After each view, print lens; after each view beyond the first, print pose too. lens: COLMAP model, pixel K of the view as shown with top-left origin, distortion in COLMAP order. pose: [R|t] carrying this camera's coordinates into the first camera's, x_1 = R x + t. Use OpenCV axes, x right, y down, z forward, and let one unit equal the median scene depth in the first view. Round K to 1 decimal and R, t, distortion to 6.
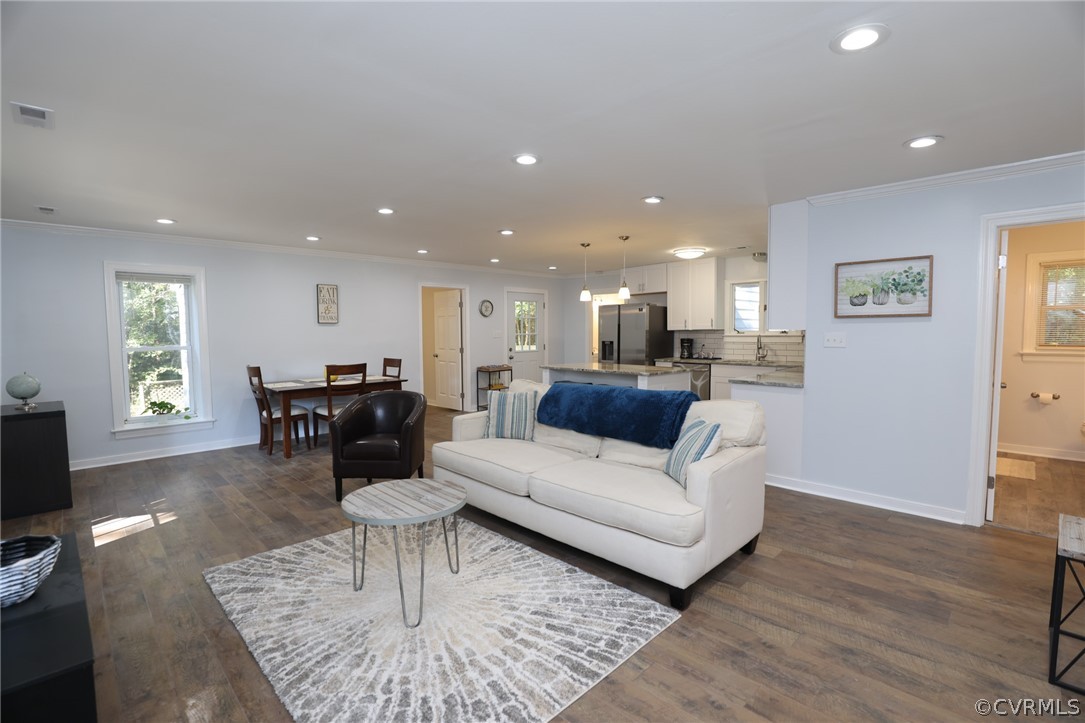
lens RADIAL K [[501.1, 0, 542.5], [0, 501.1, 361.5], [0, 0, 1]] dist [-0.029620, -0.000108]
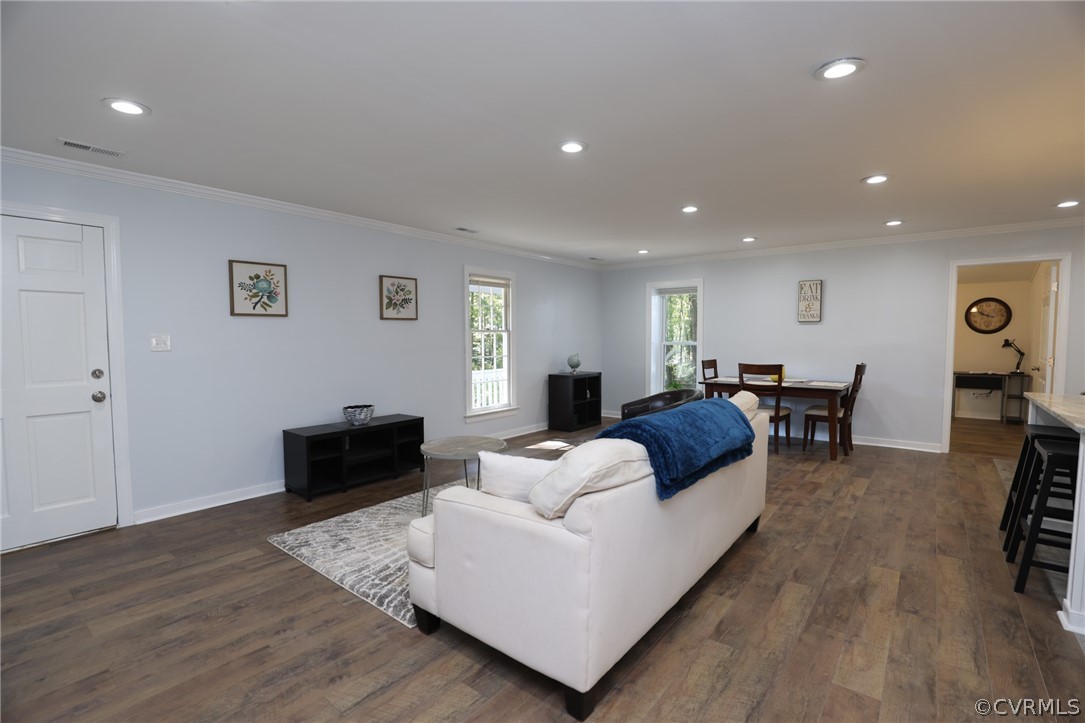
lens RADIAL K [[488.3, 0, 542.5], [0, 488.3, 361.5], [0, 0, 1]] dist [-0.019006, -0.000014]
pose [[0.110537, 0.059500, -0.992089, 0.731312], [-0.056232, 0.996982, 0.053528, -0.037881], [0.992280, 0.049870, 0.113549, 0.681225]]
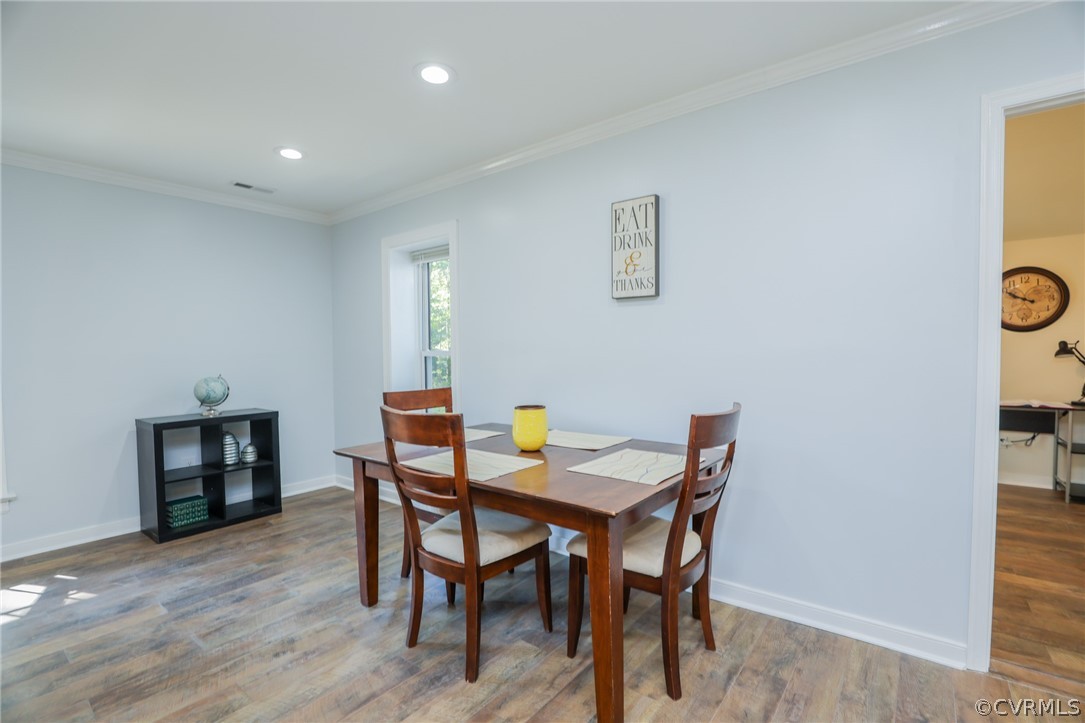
lens RADIAL K [[488.3, 0, 542.5], [0, 488.3, 361.5], [0, 0, 1]] dist [-0.019006, -0.000014]
pose [[0.124678, 0.032568, -0.991663, -0.098562], [-0.049404, 0.998425, 0.026578, -0.056562], [0.990966, 0.045679, 0.126091, 1.505377]]
